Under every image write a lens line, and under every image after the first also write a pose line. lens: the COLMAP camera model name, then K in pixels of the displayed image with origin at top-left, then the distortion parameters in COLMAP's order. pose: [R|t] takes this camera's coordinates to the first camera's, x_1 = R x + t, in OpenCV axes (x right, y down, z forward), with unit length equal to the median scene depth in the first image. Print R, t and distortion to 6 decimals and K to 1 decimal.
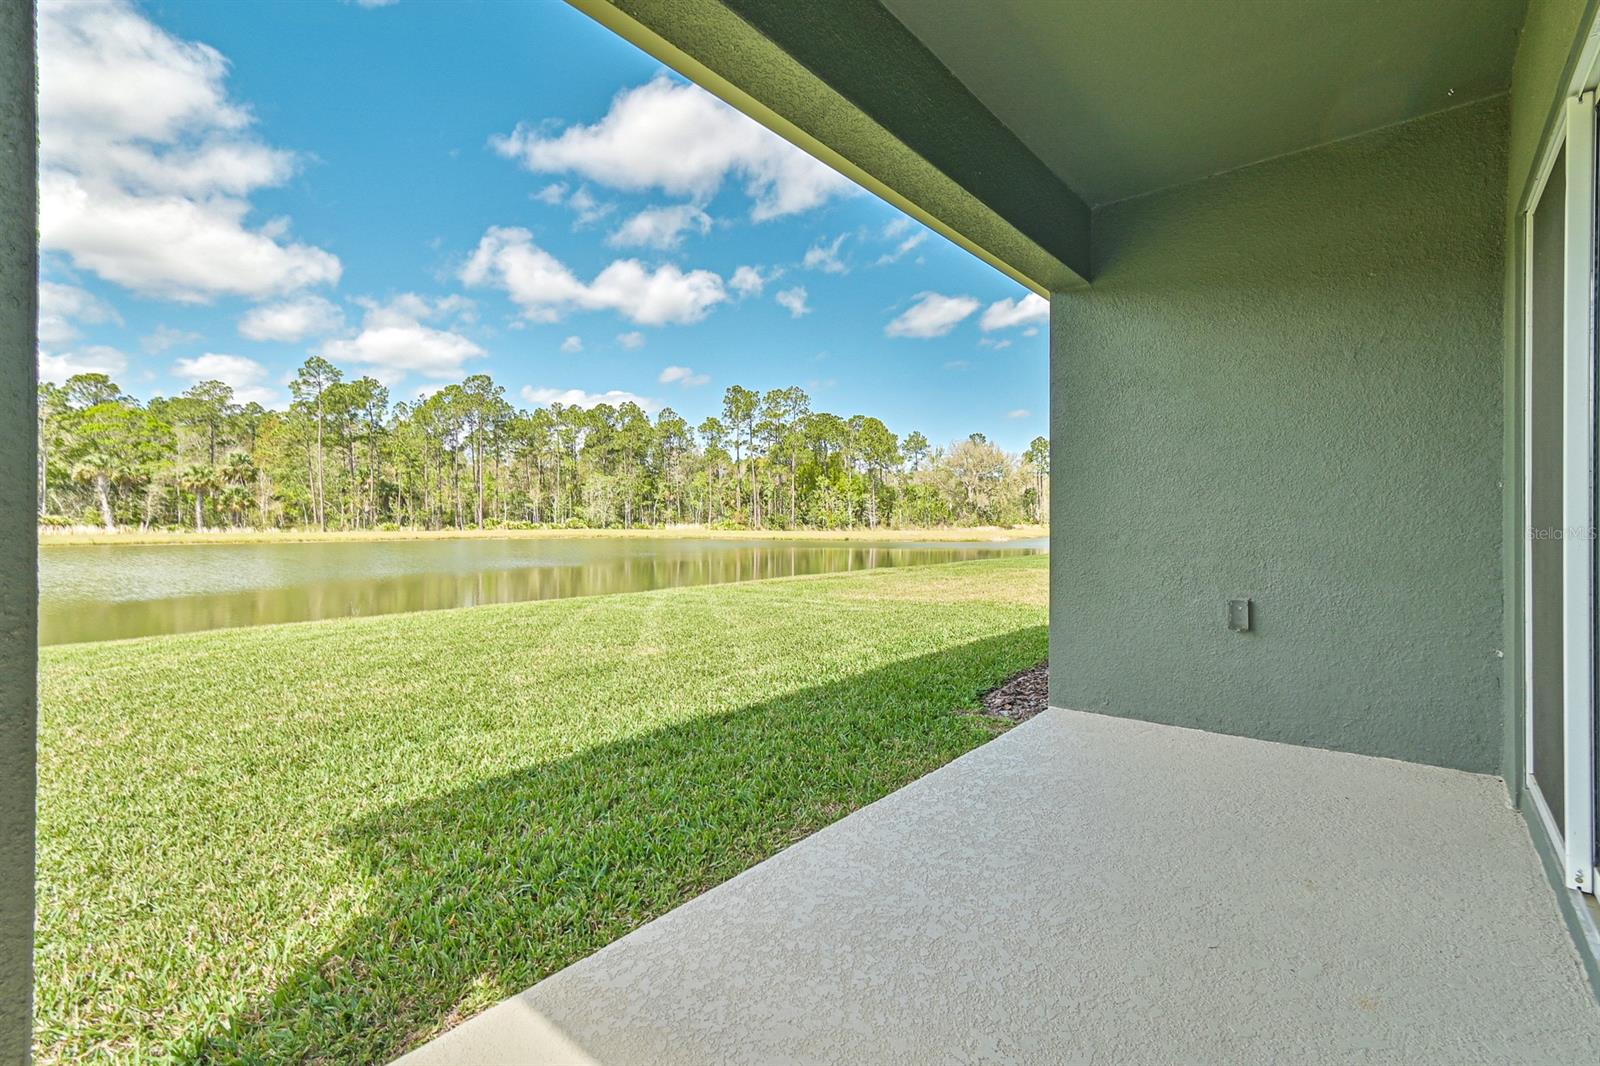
lens RADIAL K [[719.4, 0, 788.2], [0, 719.4, 526.8], [0, 0, 1]] dist [0.016711, -0.000013]
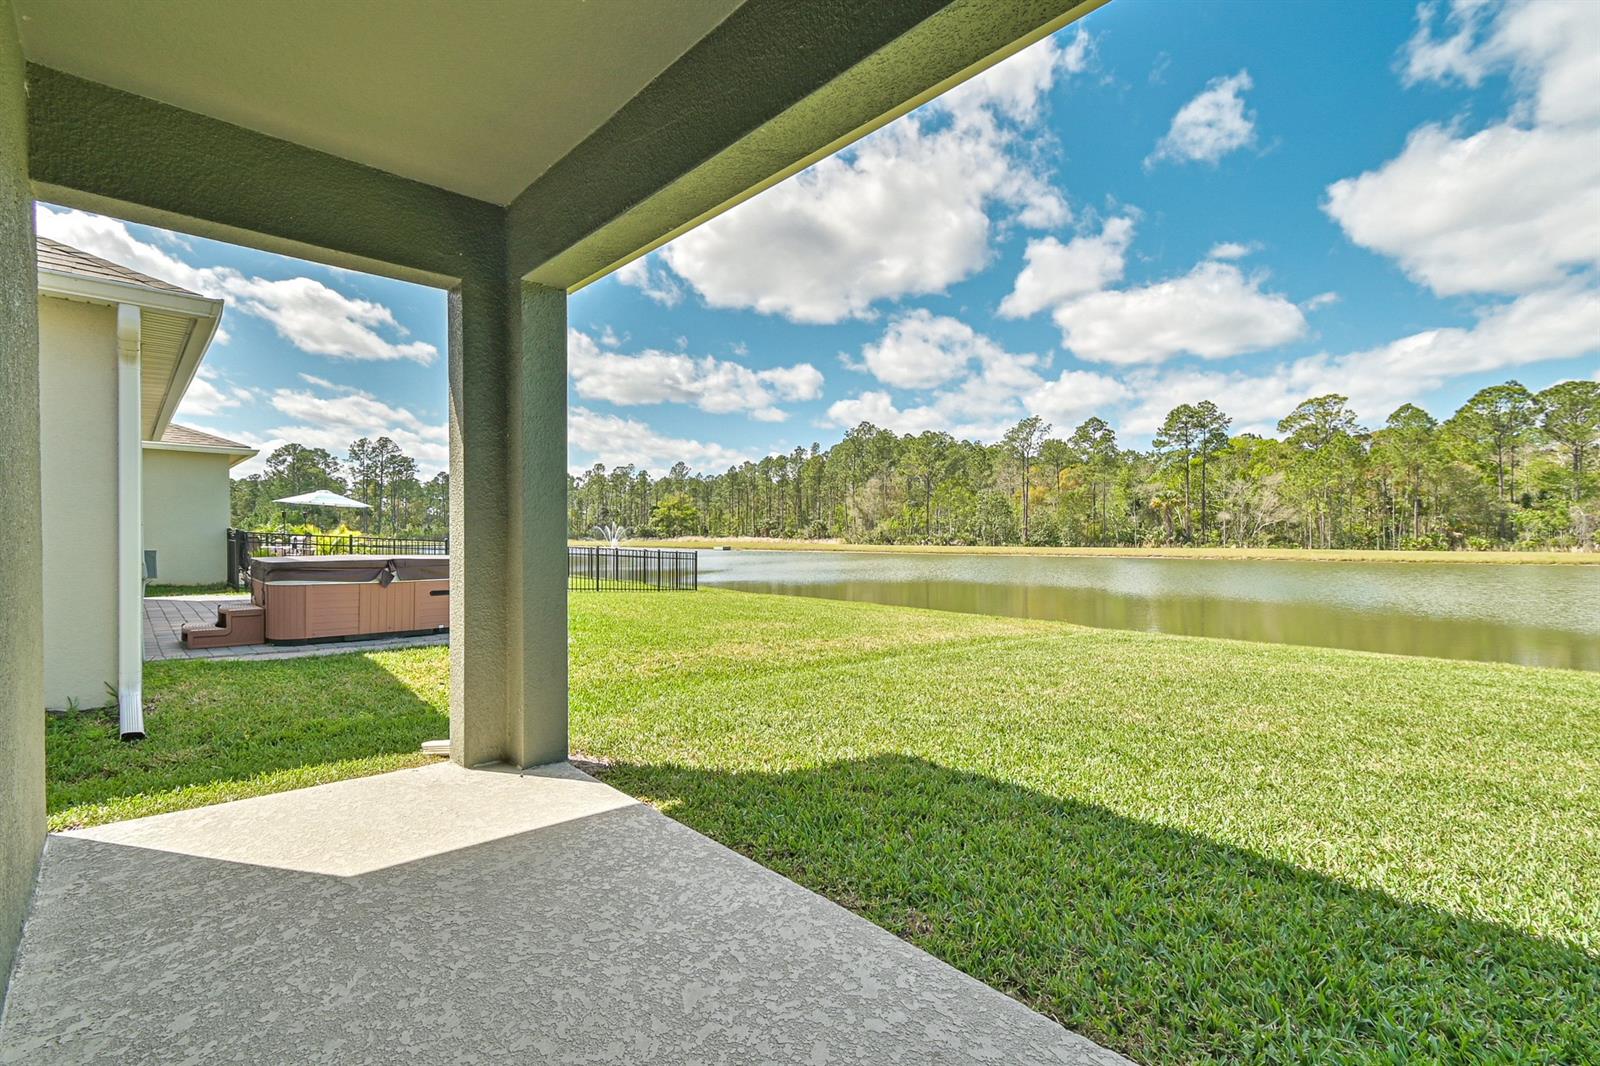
lens RADIAL K [[719.4, 0, 762.5], [0, 719.4, 530.7], [0, 0, 1]] dist [0.016711, -0.000013]
pose [[-0.140713, -0.002519, -0.990047, 0.933686], [-0.009298, 0.999956, -0.001222, -0.029060], [0.990007, 0.009033, -0.140730, 1.041211]]
